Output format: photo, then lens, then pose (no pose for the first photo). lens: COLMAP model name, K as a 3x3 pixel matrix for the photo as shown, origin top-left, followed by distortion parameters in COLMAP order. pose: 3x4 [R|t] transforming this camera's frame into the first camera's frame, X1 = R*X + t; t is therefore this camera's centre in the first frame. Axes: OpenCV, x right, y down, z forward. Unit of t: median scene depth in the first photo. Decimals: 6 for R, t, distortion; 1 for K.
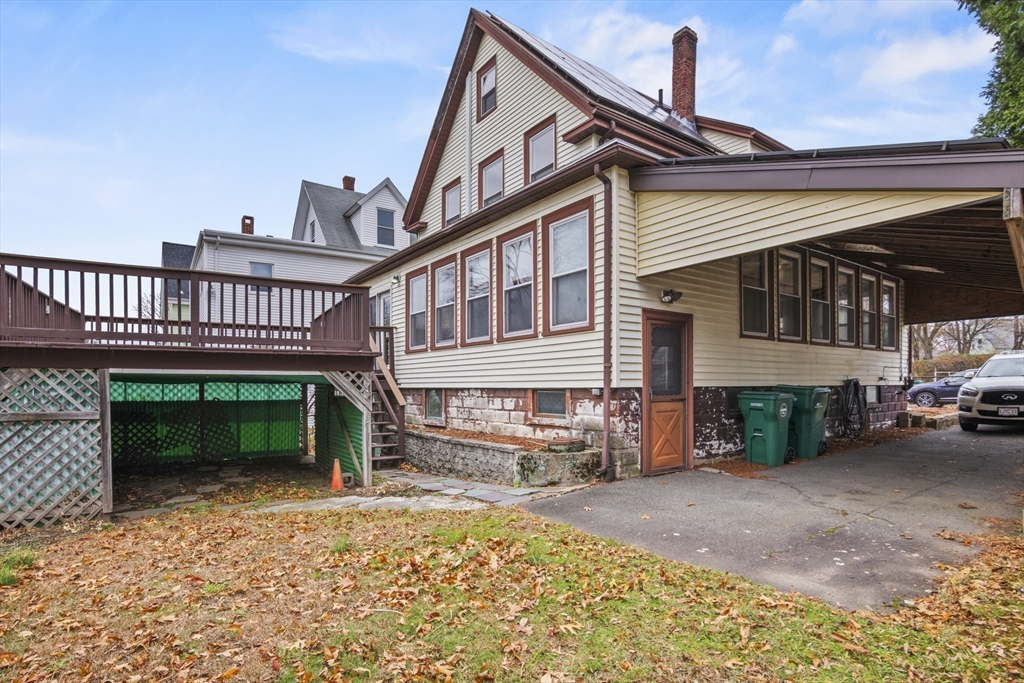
lens RADIAL K [[520.4, 0, 512.0], [0, 520.4, 384.7], [0, 0, 1]] dist [-0.027680, -0.000520]
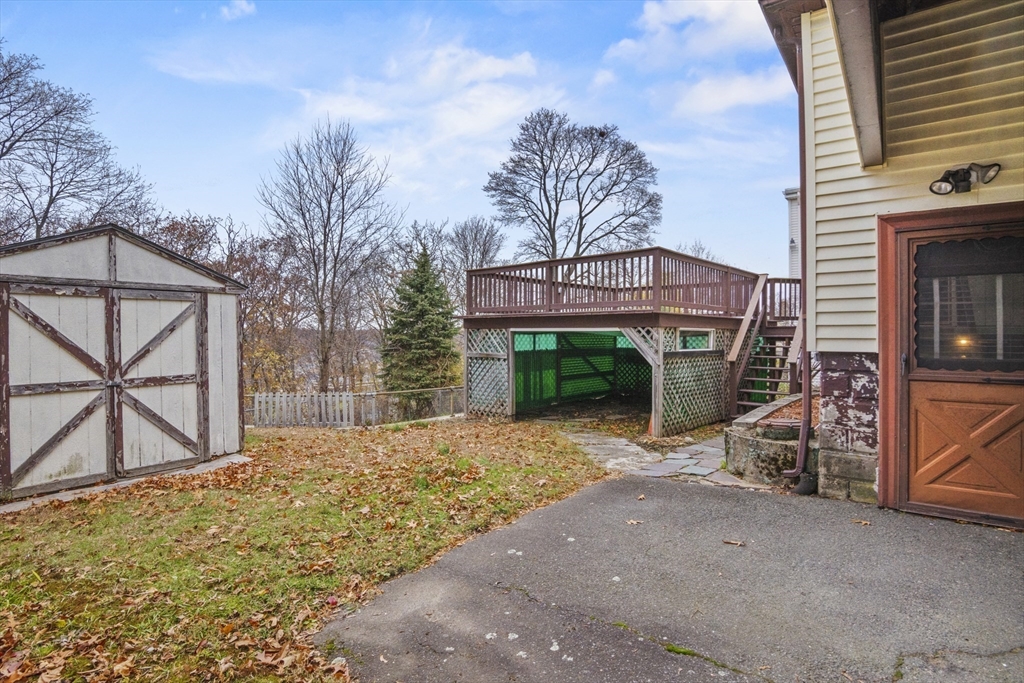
lens RADIAL K [[508.5, 0, 514.3], [0, 508.5, 326.4], [0, 0, 1]] dist [-0.000415, -0.000199]
pose [[0.304452, -0.009088, -0.952484, 0.675638], [0.001380, 0.999958, -0.009100, -0.020047], [0.952527, 0.001456, 0.304451, 0.442575]]
